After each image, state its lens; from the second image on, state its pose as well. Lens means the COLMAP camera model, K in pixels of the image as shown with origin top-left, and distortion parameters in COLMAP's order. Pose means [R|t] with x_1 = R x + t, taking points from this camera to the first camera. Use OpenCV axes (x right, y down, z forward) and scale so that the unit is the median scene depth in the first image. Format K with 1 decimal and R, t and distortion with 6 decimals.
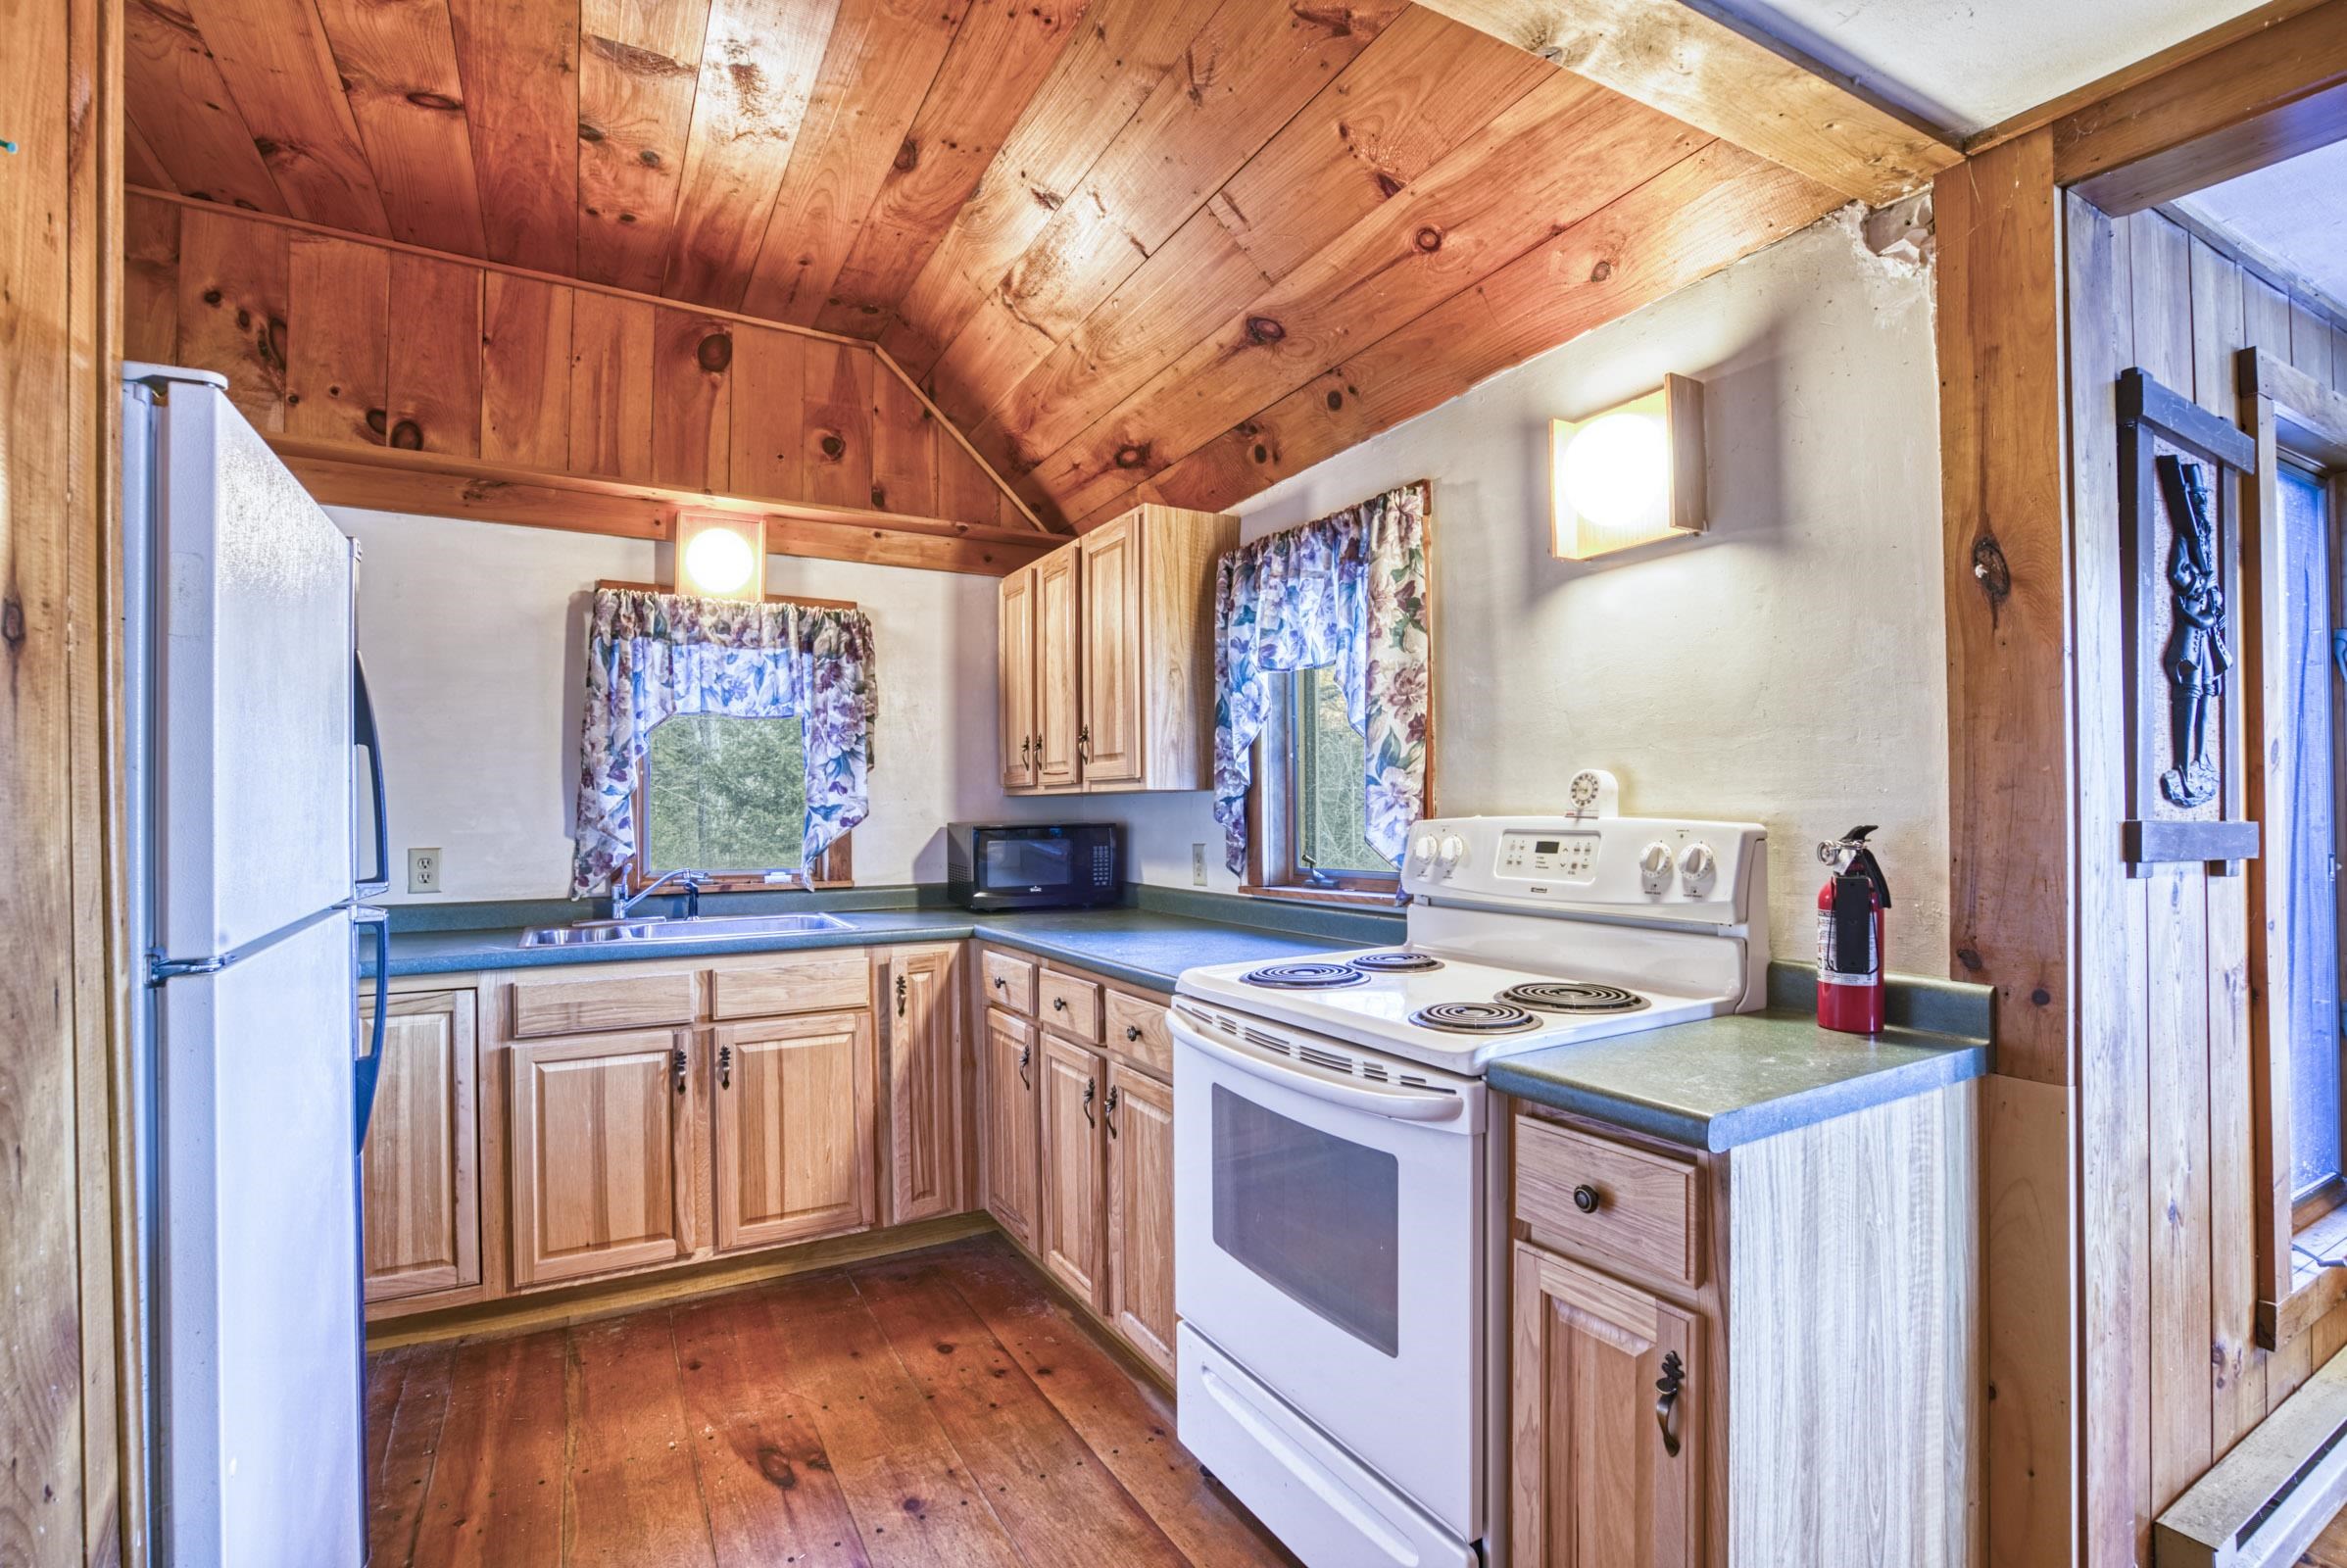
lens RADIAL K [[1095.8, 0, 1166.1], [0, 1095.8, 795.9], [0, 0, 1]] dist [-0.056906, 0.021456]
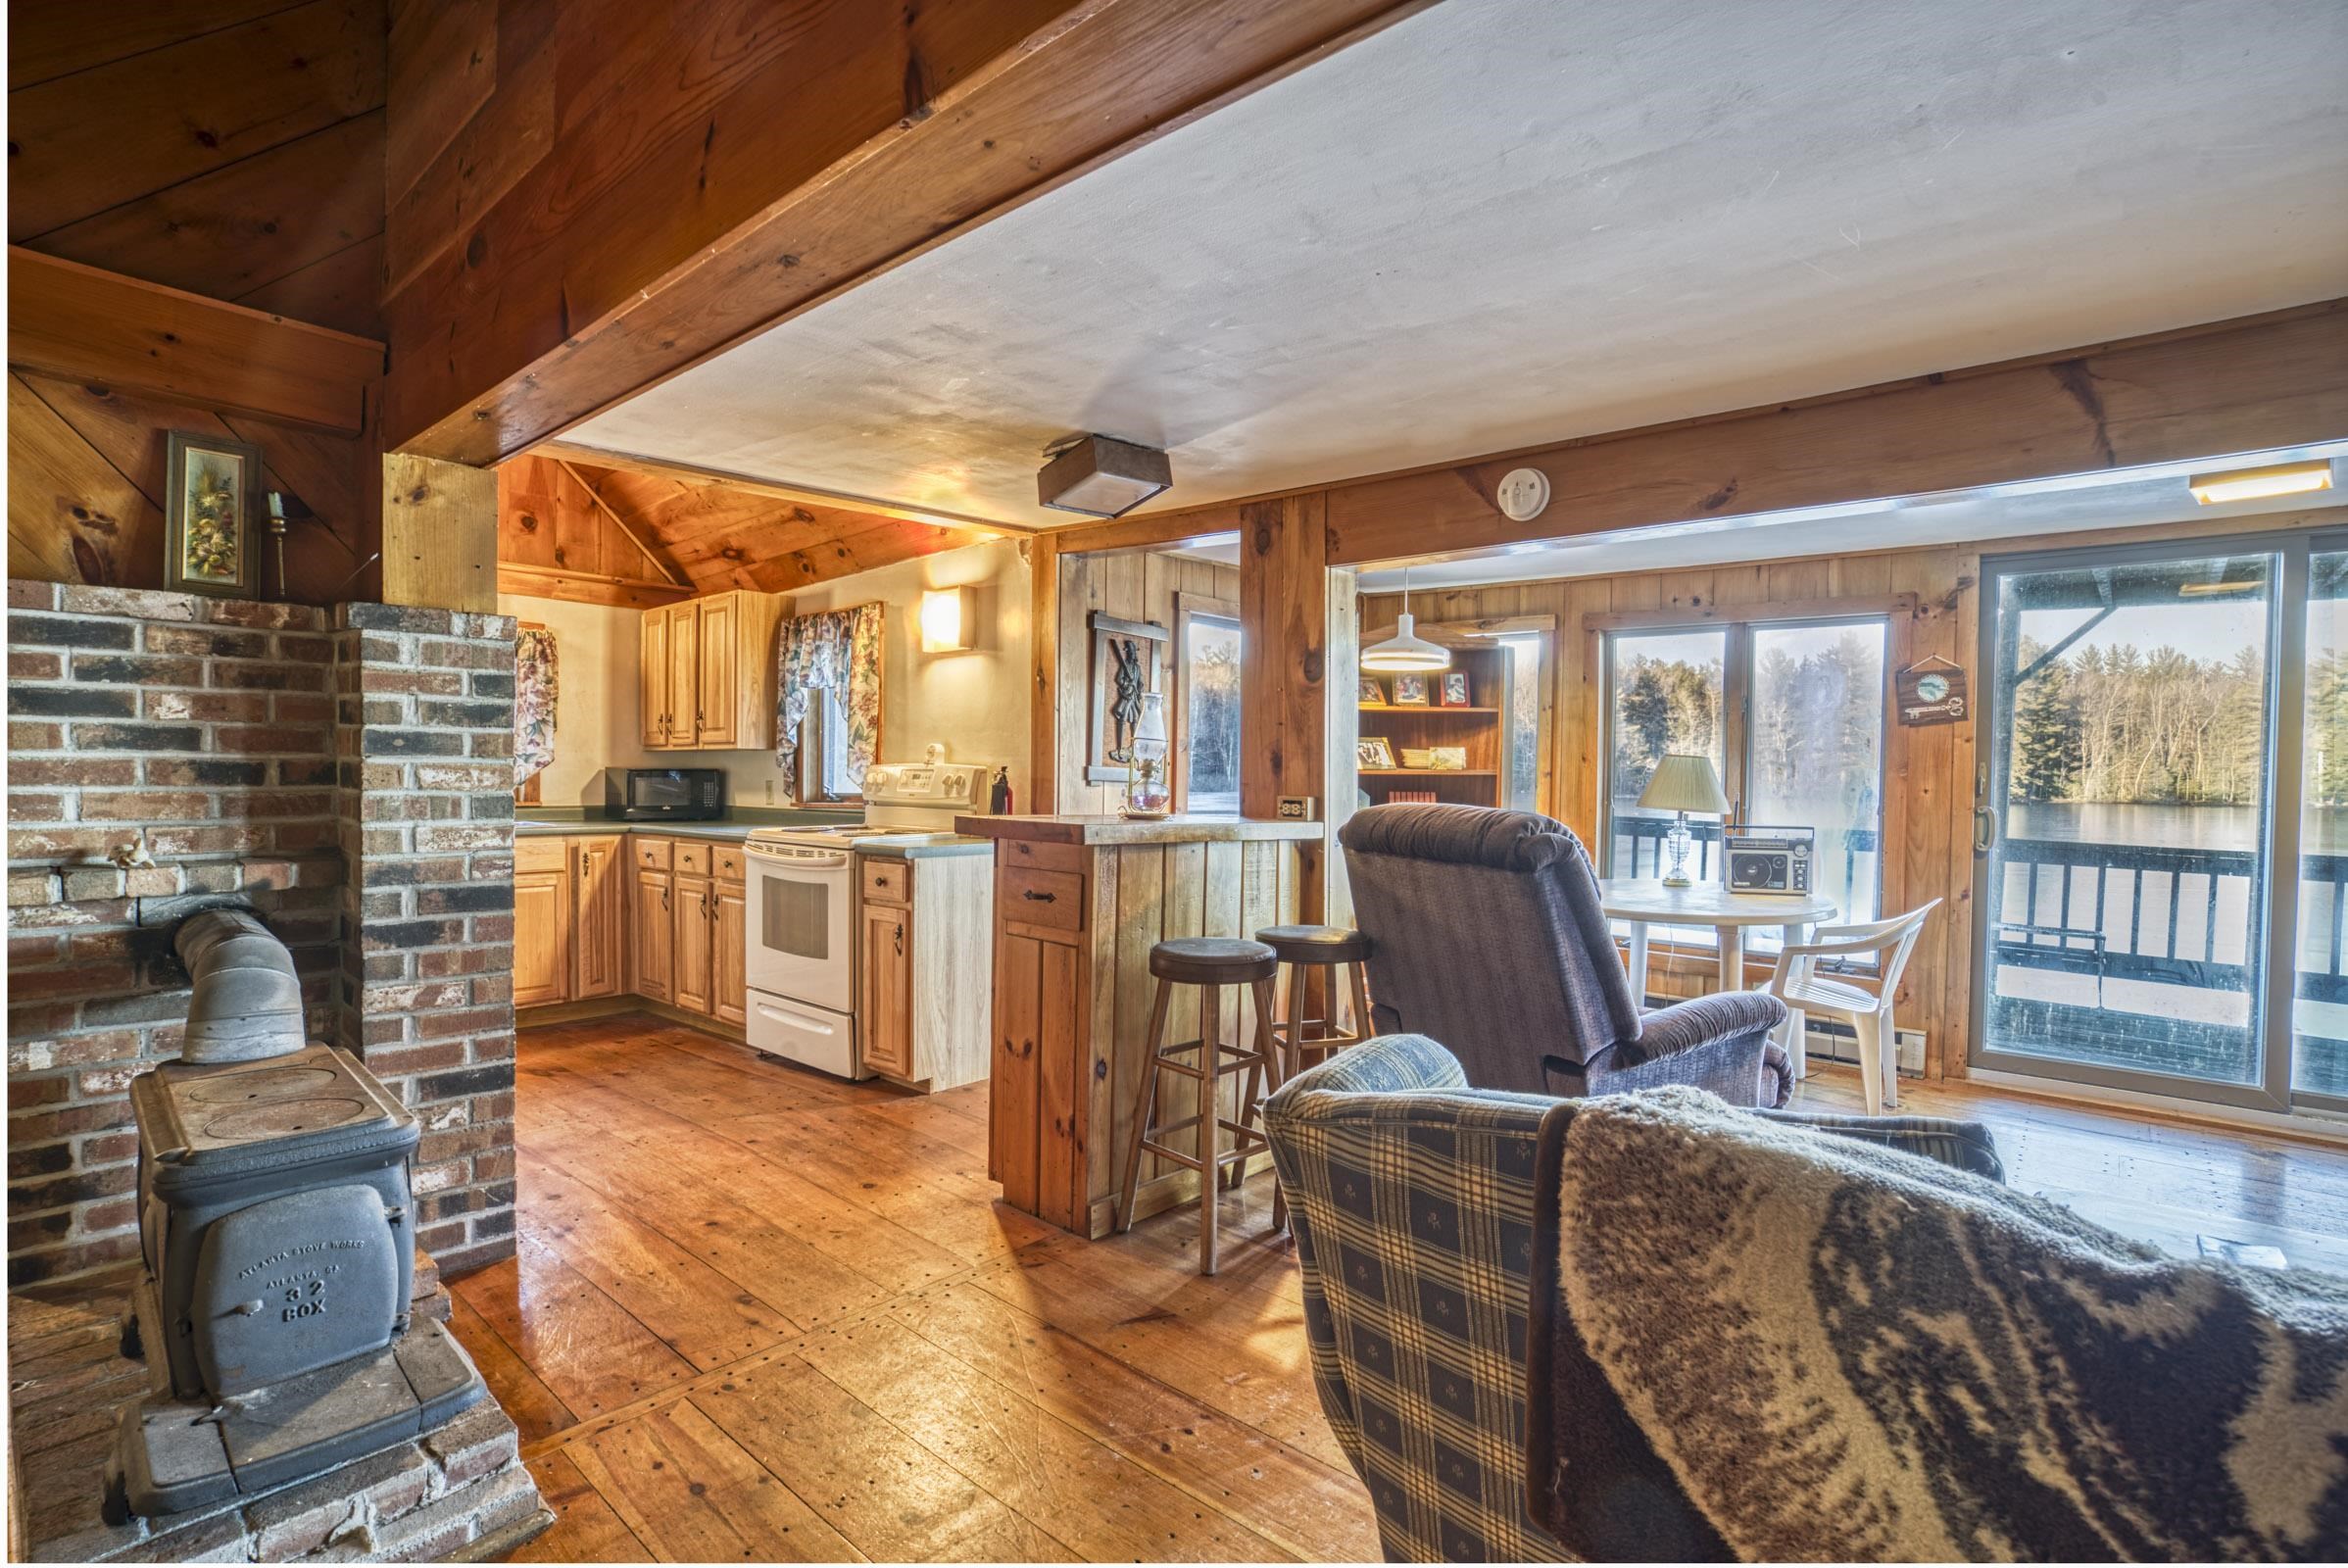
lens RADIAL K [[1096.2, 0, 1166.6], [0, 1096.2, 795.9], [0, 0, 1]] dist [-0.056906, 0.021456]
pose [[0.940588, 0.012398, 0.339324, 0.040126], [-0.022092, 0.999450, 0.024720, 0.012540], [-0.338831, -0.030748, 0.940345, -0.913603]]
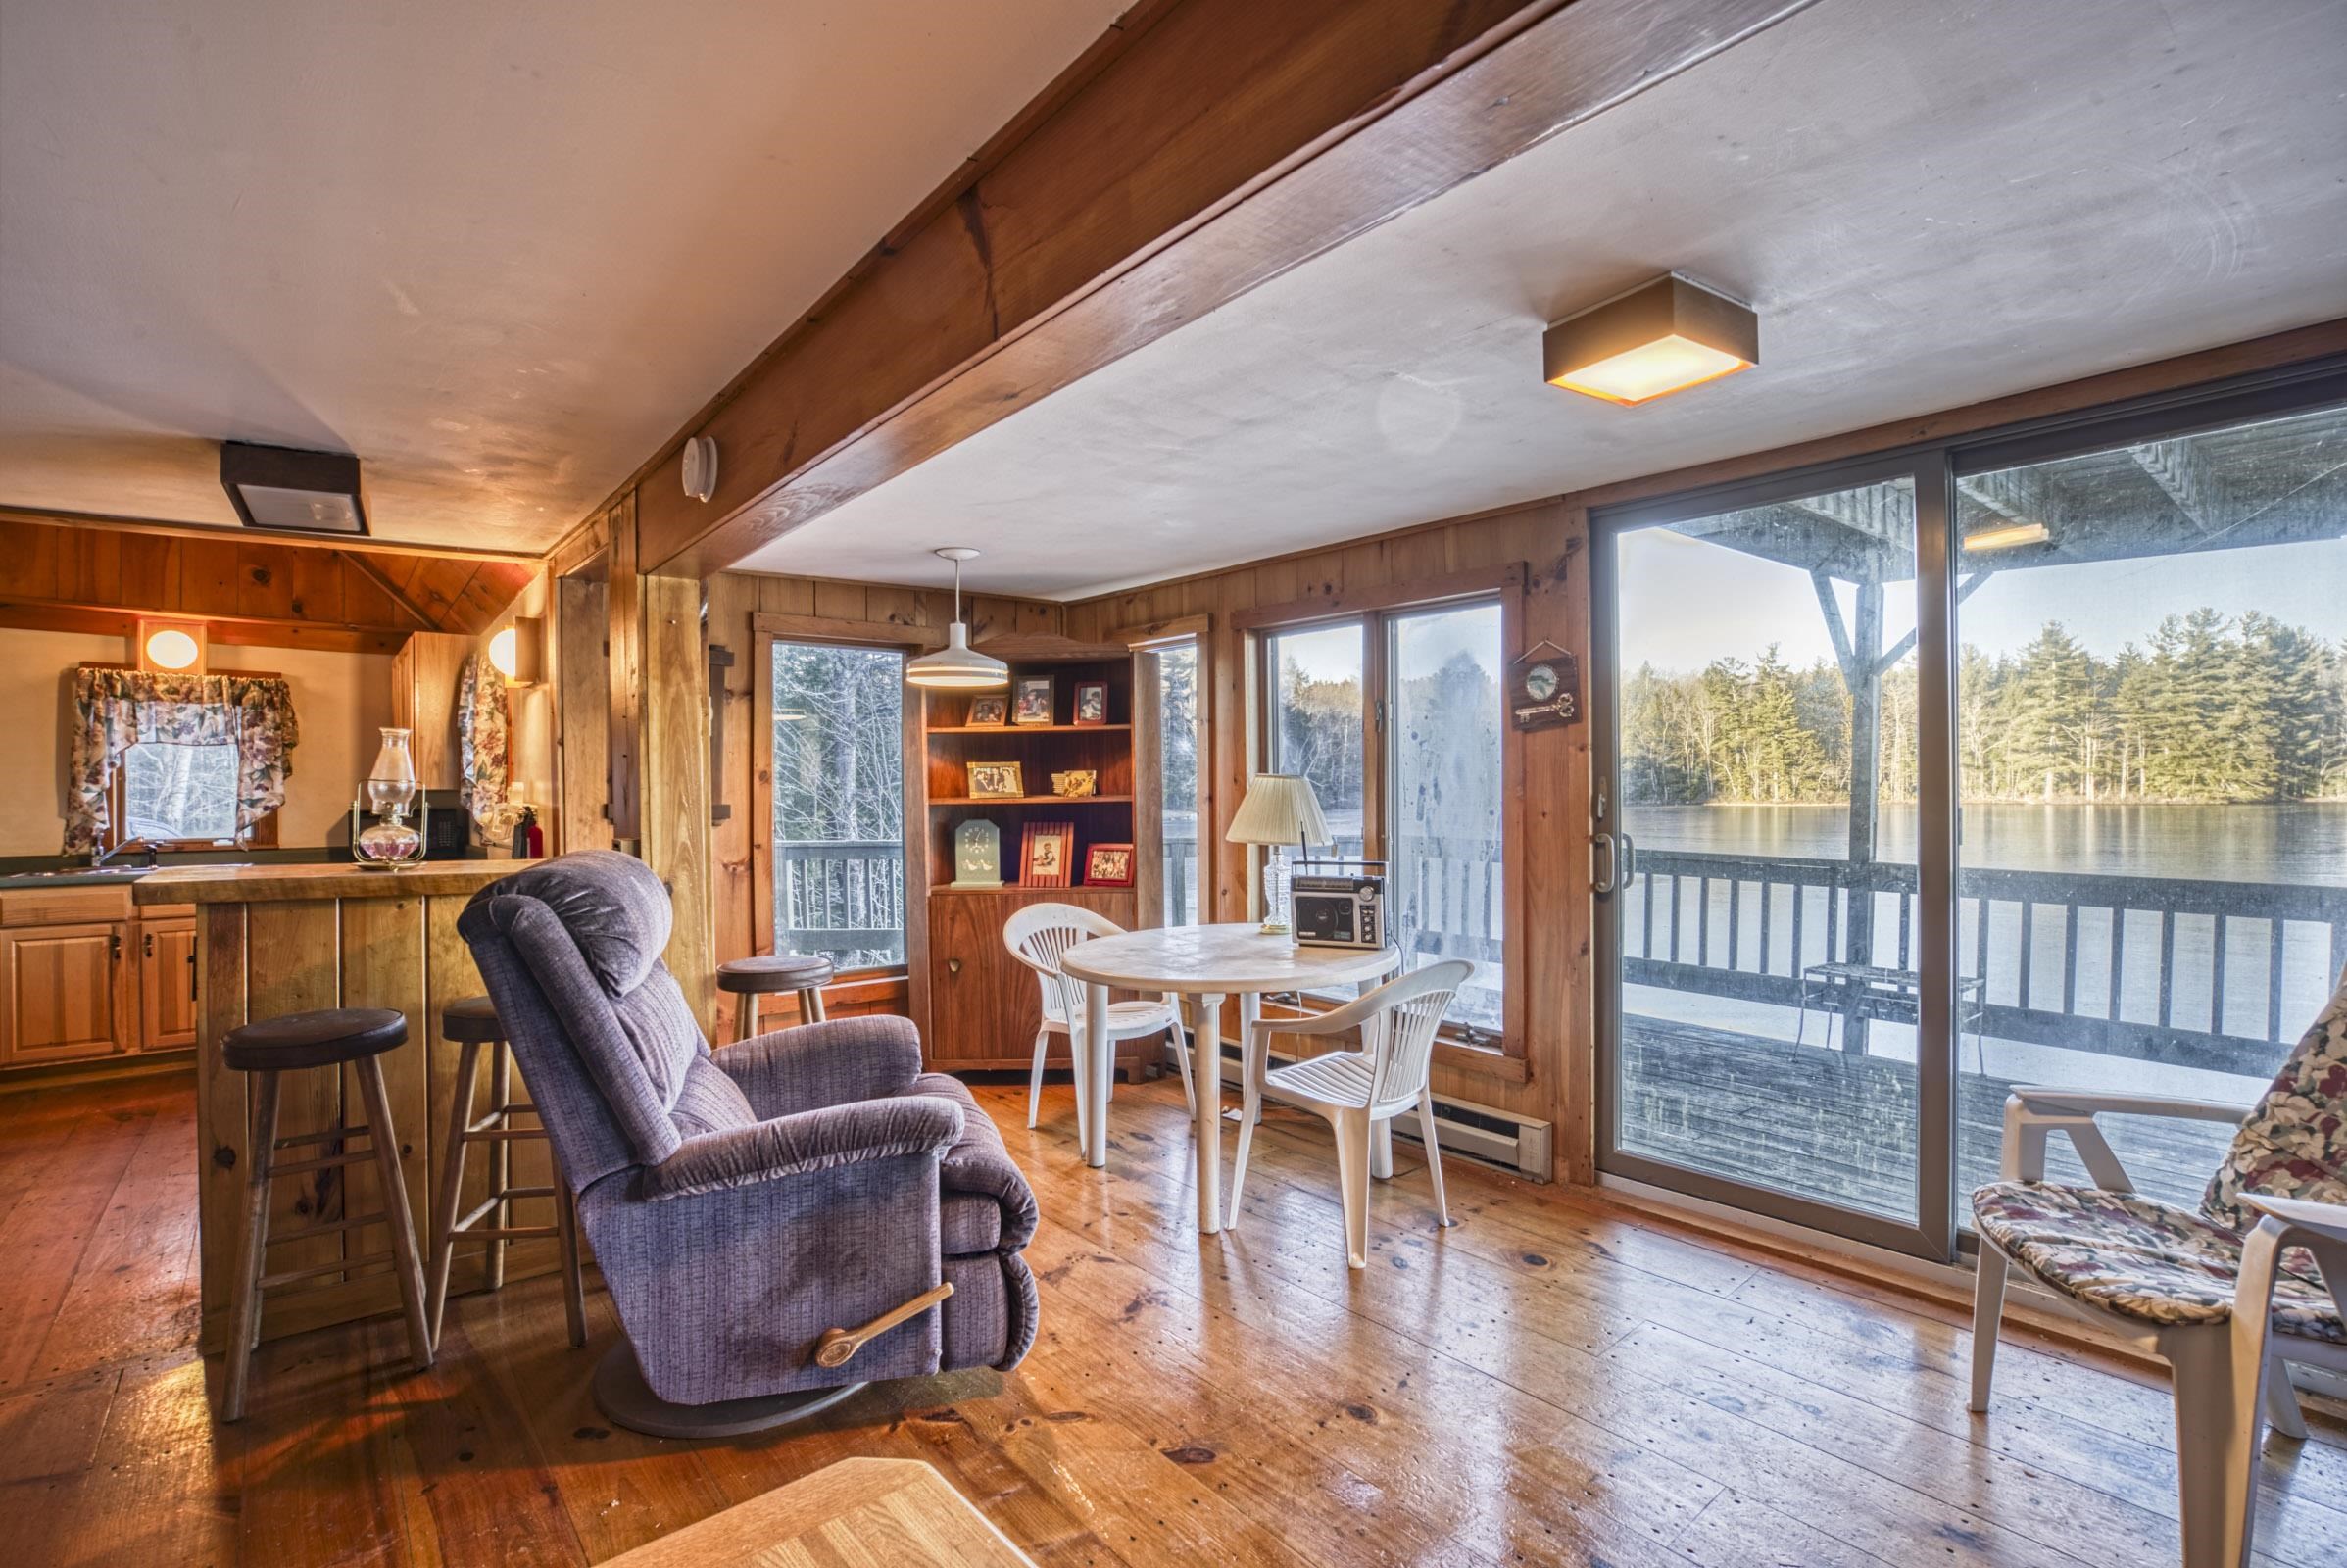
lens RADIAL K [[1095.8, 0, 1166.1], [0, 1095.8, 795.9], [0, 0, 1]] dist [-0.056906, 0.021456]
pose [[0.982402, -0.001781, 0.186771, 0.850519], [0.000287, 0.999968, 0.008029, -0.008675], [-0.186780, -0.007834, 0.982371, -0.952335]]
